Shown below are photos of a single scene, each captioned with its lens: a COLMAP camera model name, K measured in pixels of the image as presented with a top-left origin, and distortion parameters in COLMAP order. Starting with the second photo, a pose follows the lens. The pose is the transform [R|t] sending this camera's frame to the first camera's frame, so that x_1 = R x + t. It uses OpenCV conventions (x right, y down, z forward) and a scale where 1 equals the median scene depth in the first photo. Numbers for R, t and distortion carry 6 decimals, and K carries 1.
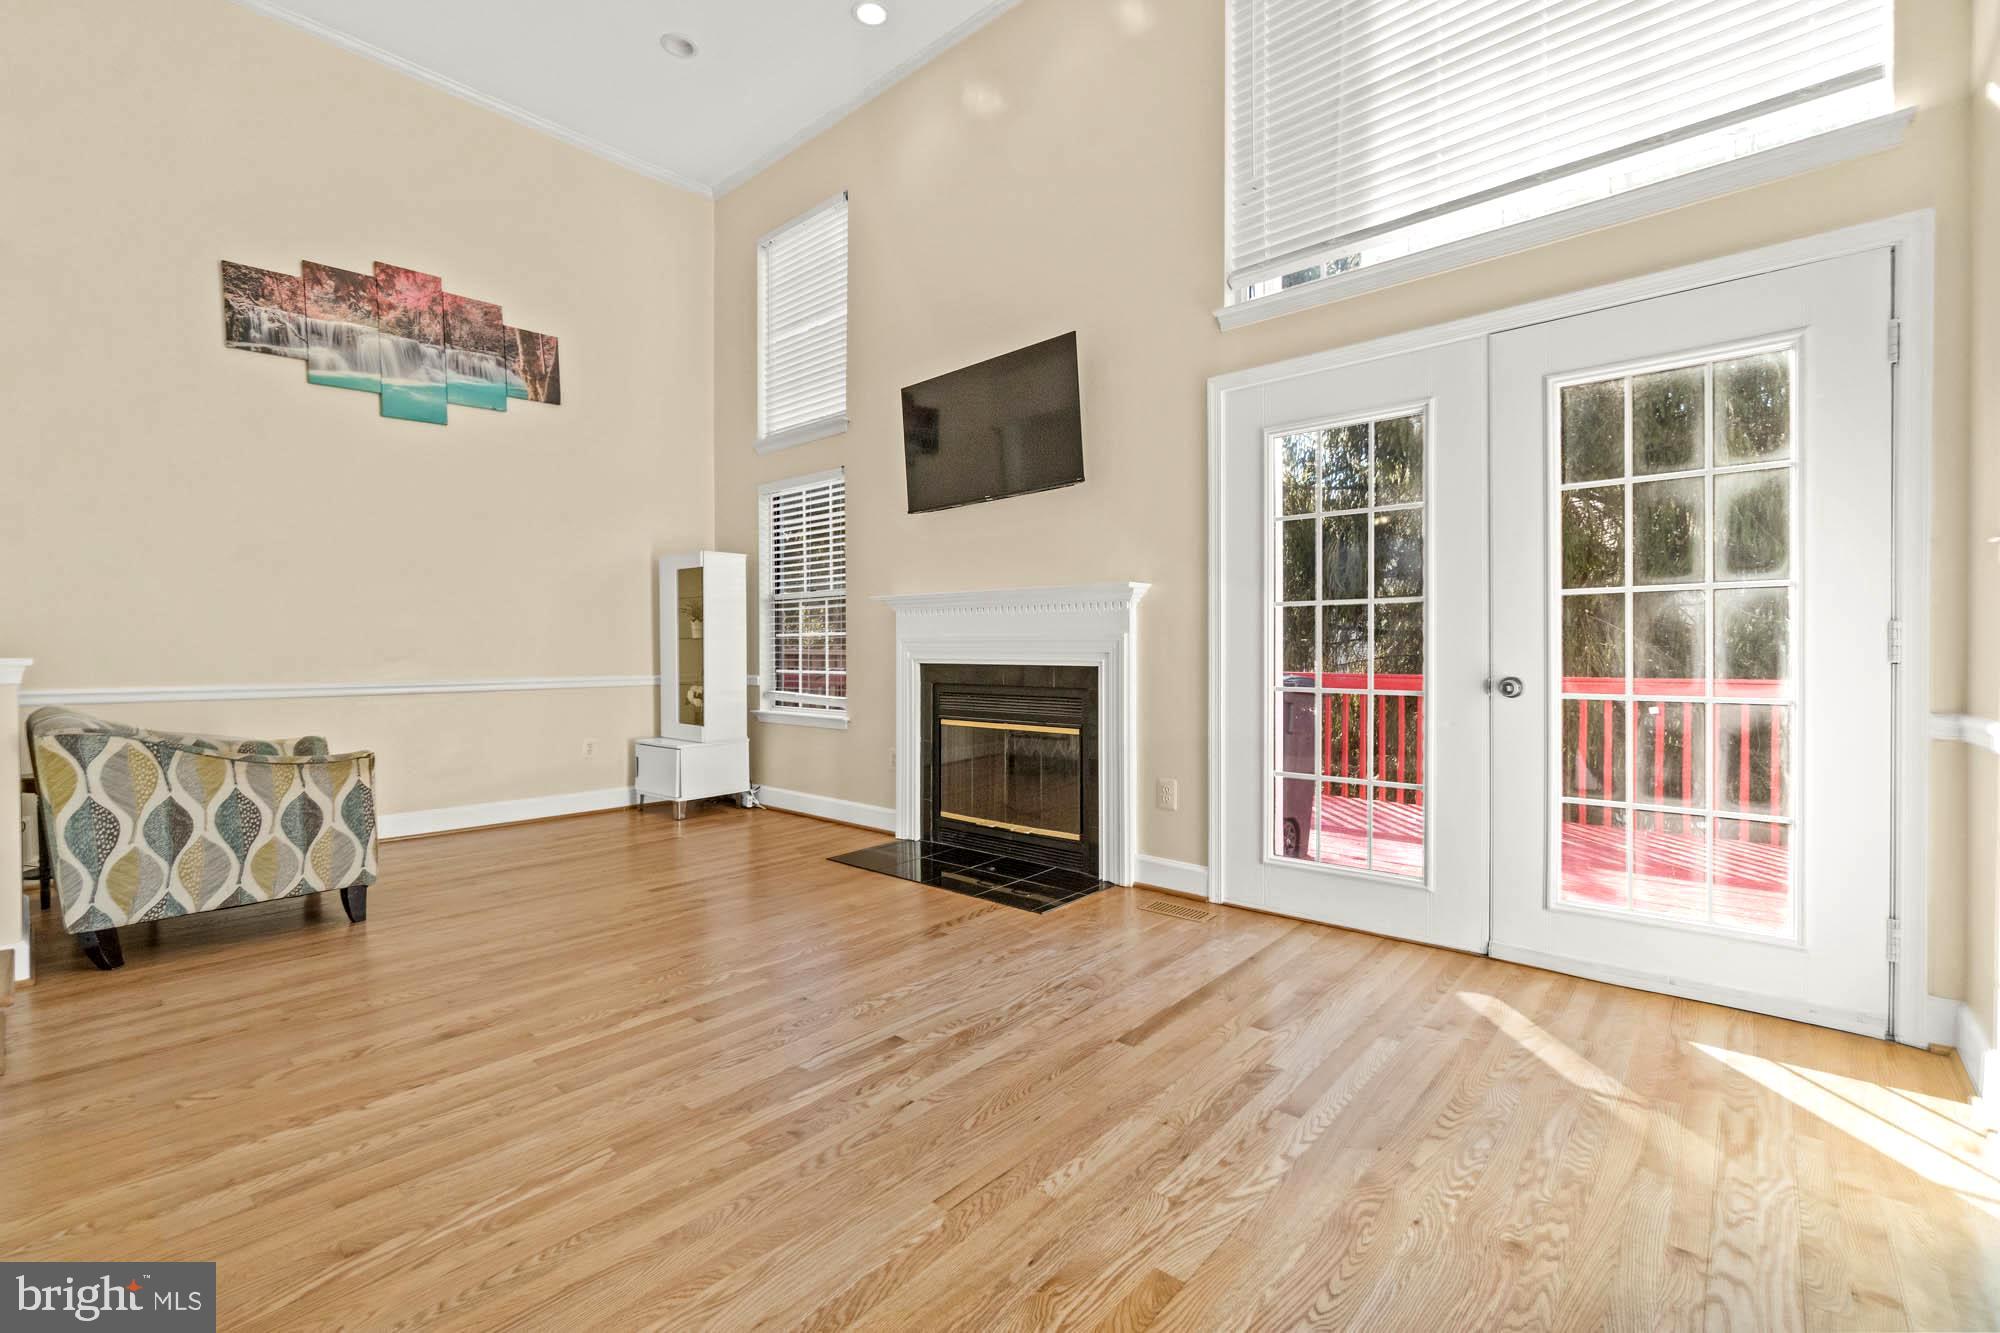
lens RADIAL K [[858.7, 0, 993.9], [0, 858.7, 659.4], [0, 0, 1]] dist [-0.002180, 0.000081]
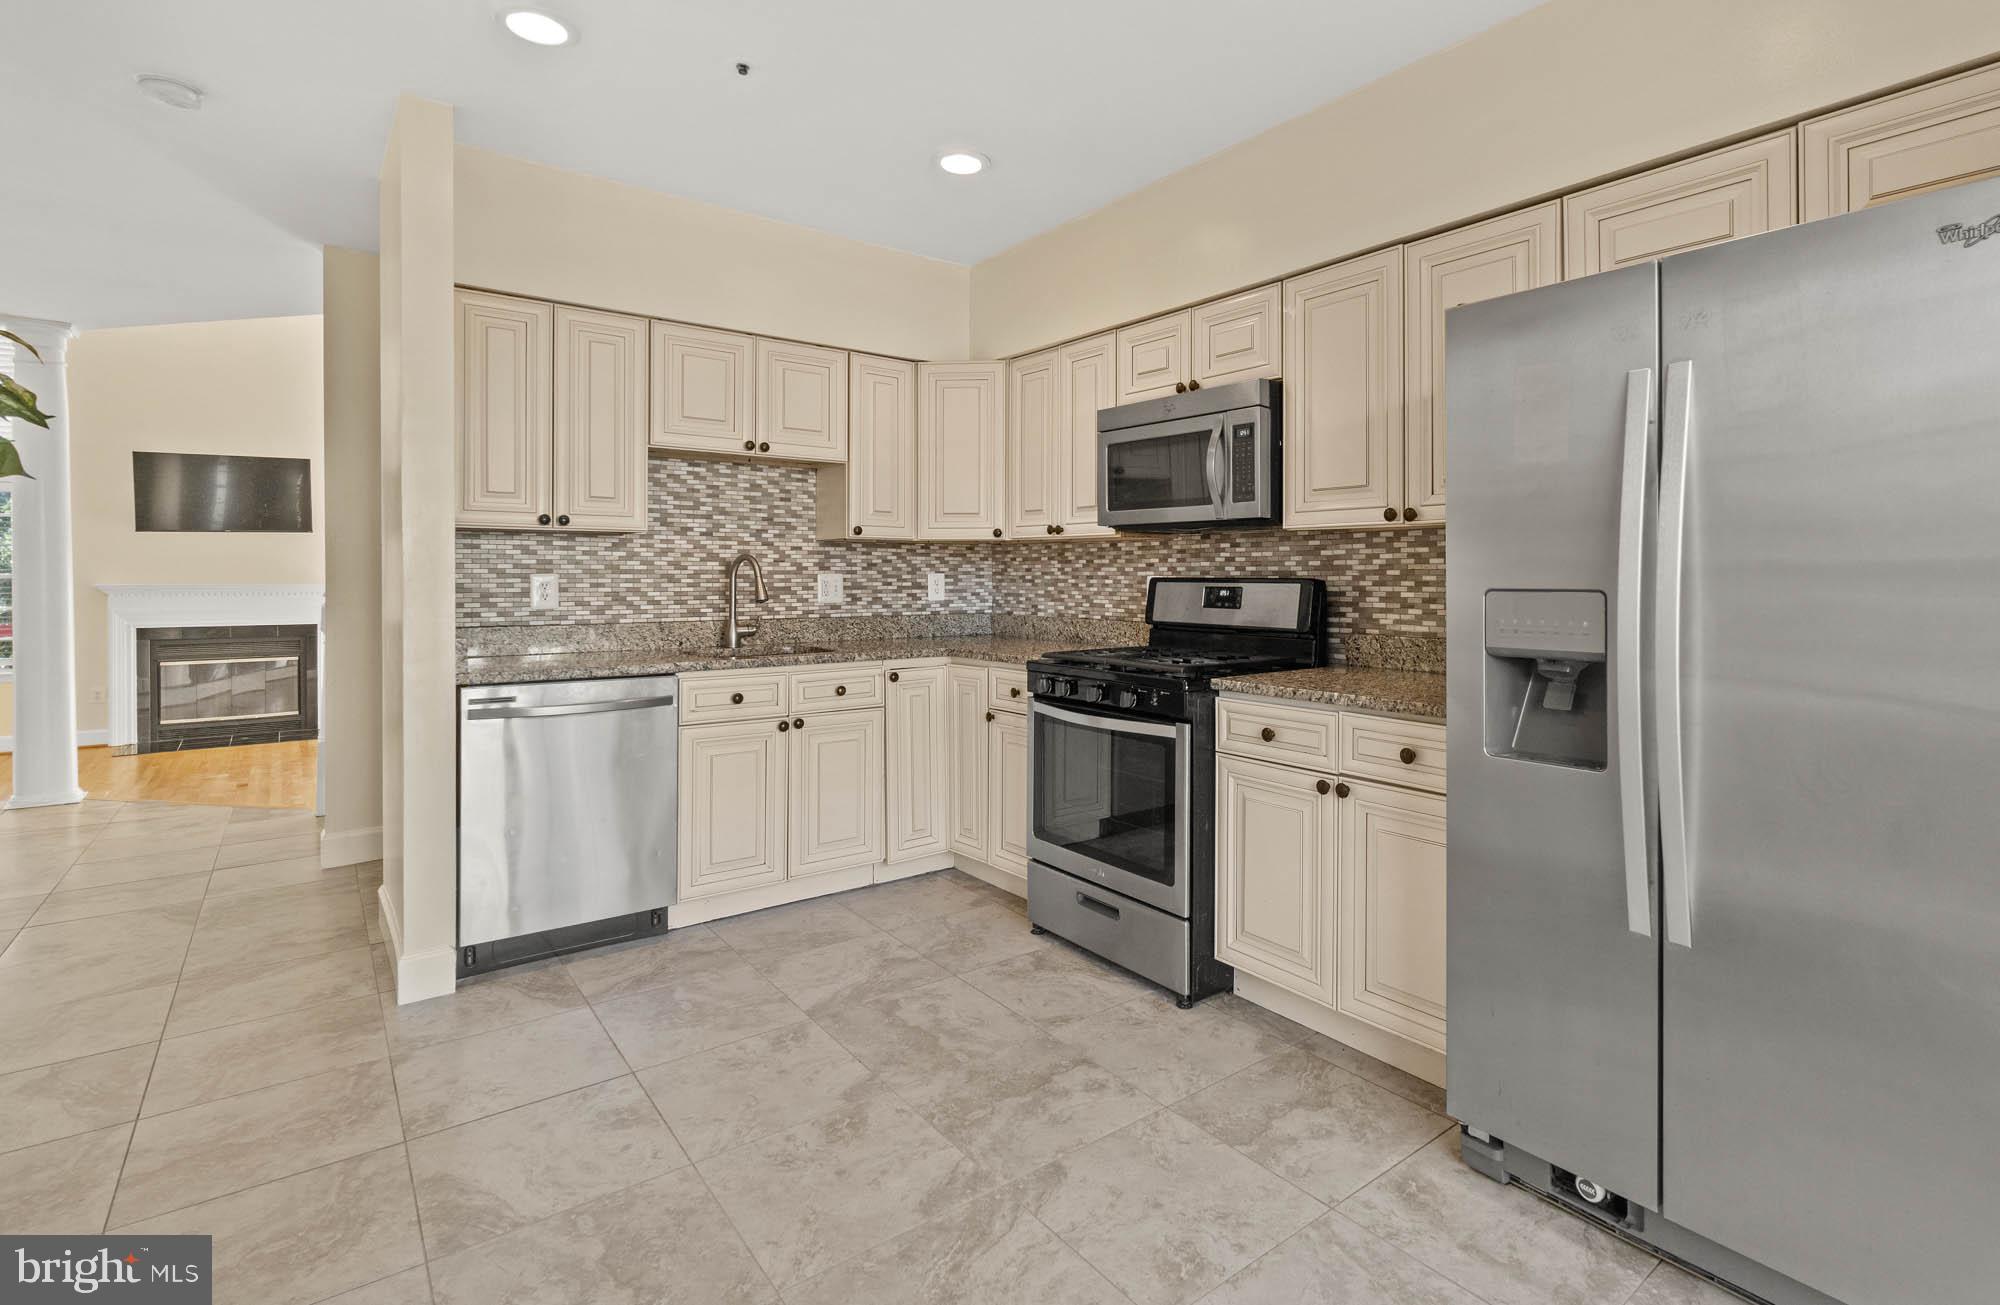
lens RADIAL K [[955.9, 0, 1062.9], [0, 955.9, 582.4], [0, 0, 1]] dist [-0.002711, -0.001569]
pose [[0.167415, -0.006025, 0.985868, -1.655190], [0.003750, 0.999978, 0.005475, -0.089748], [-0.985879, 0.002780, 0.167434, -1.023376]]
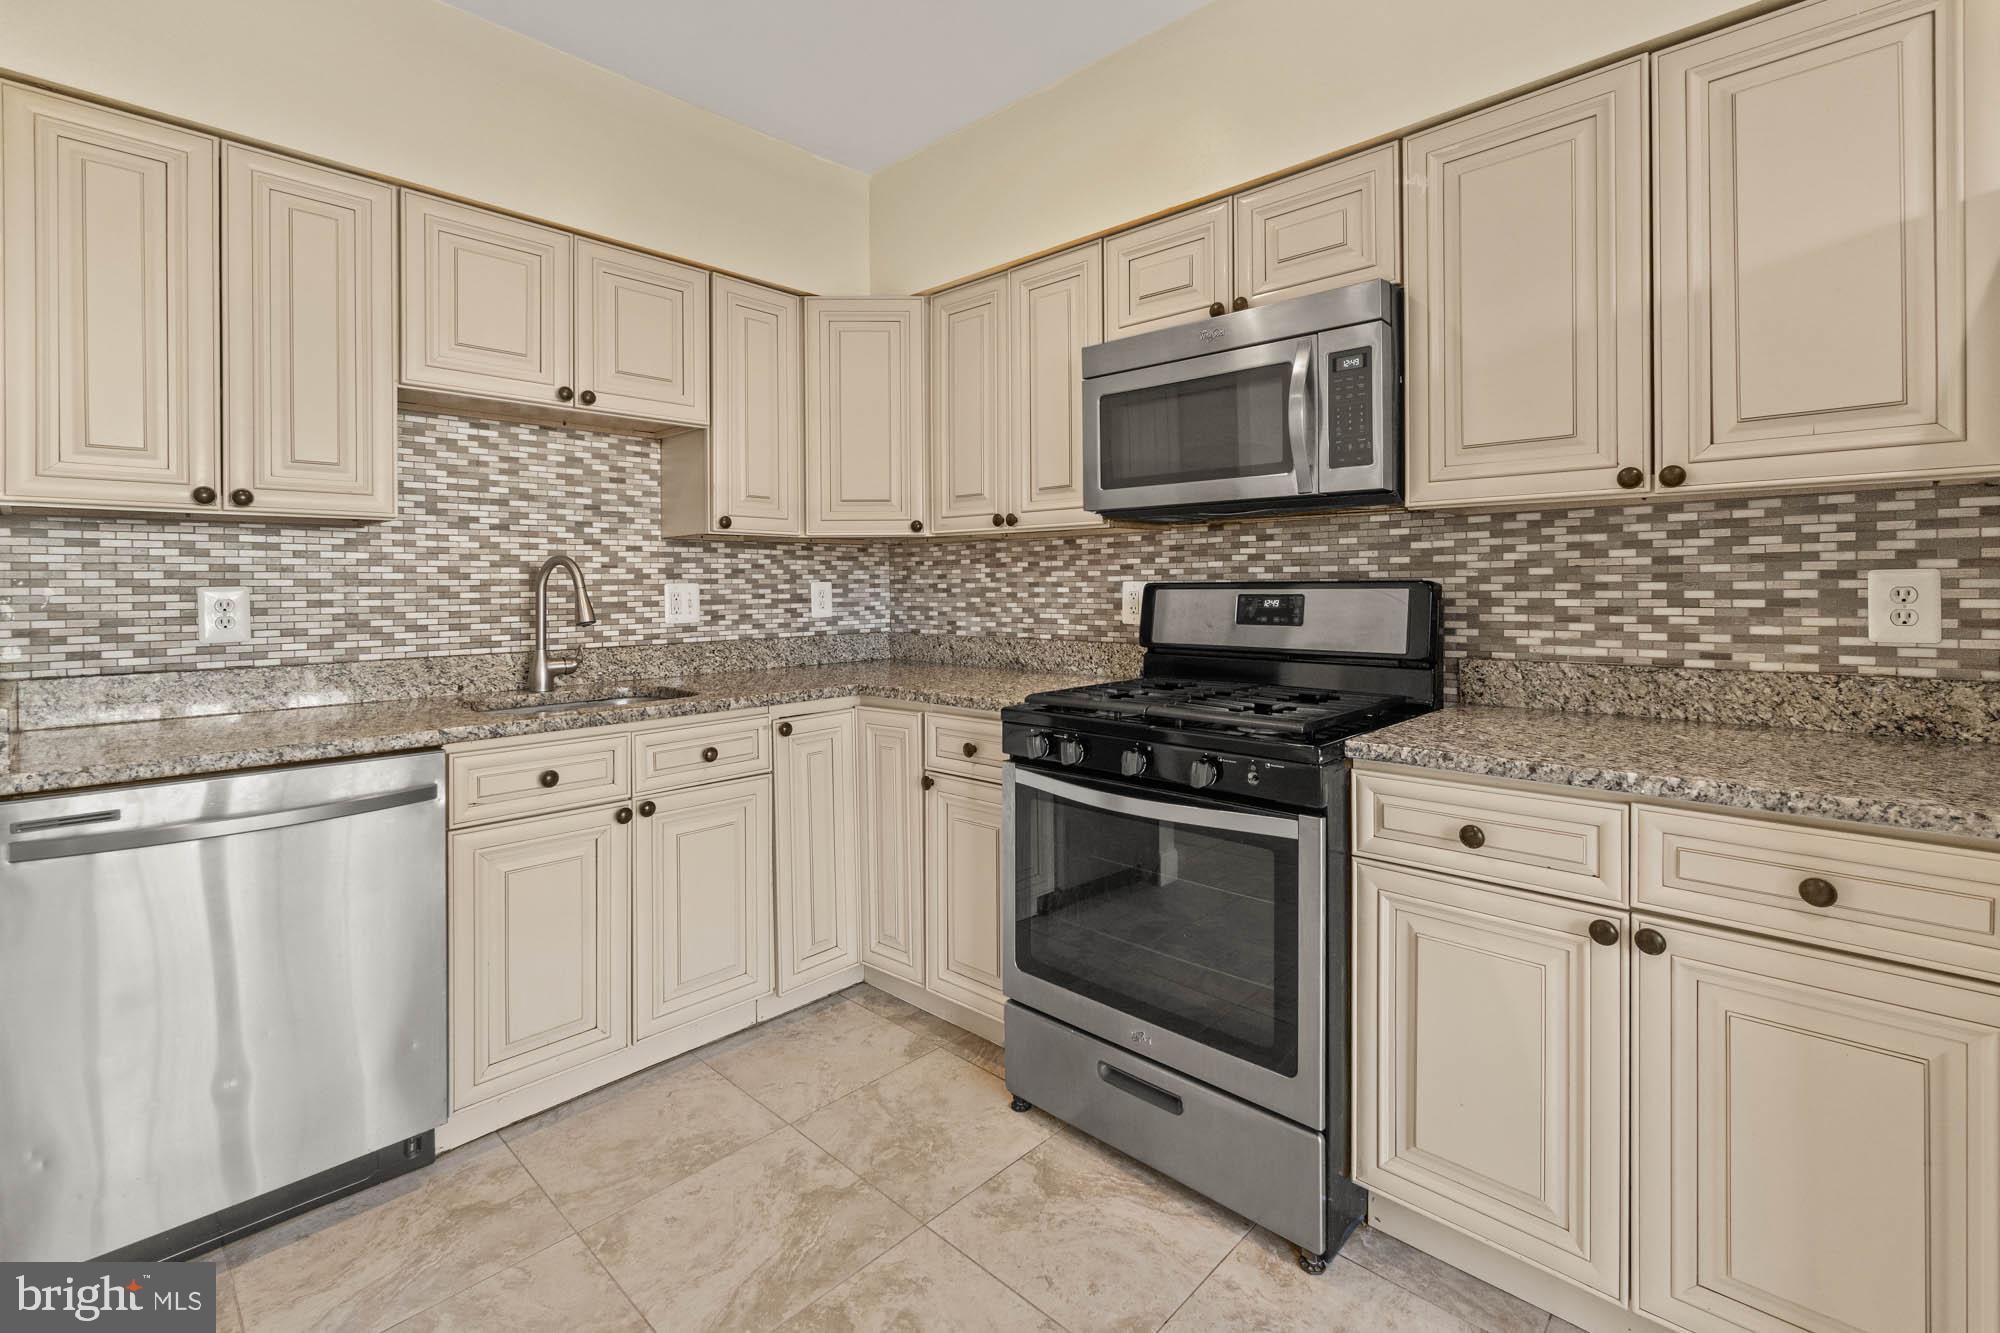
lens RADIAL K [[893.2, 0, 1000.5], [0, 893.2, 589.6], [0, 0, 1]] dist [-0.005444, 0.000867]
pose [[0.029962, -0.003640, 0.999544, -1.382978], [0.014464, 0.999890, 0.003207, -0.088182], [-0.999446, 0.014362, 0.030011, -0.878383]]
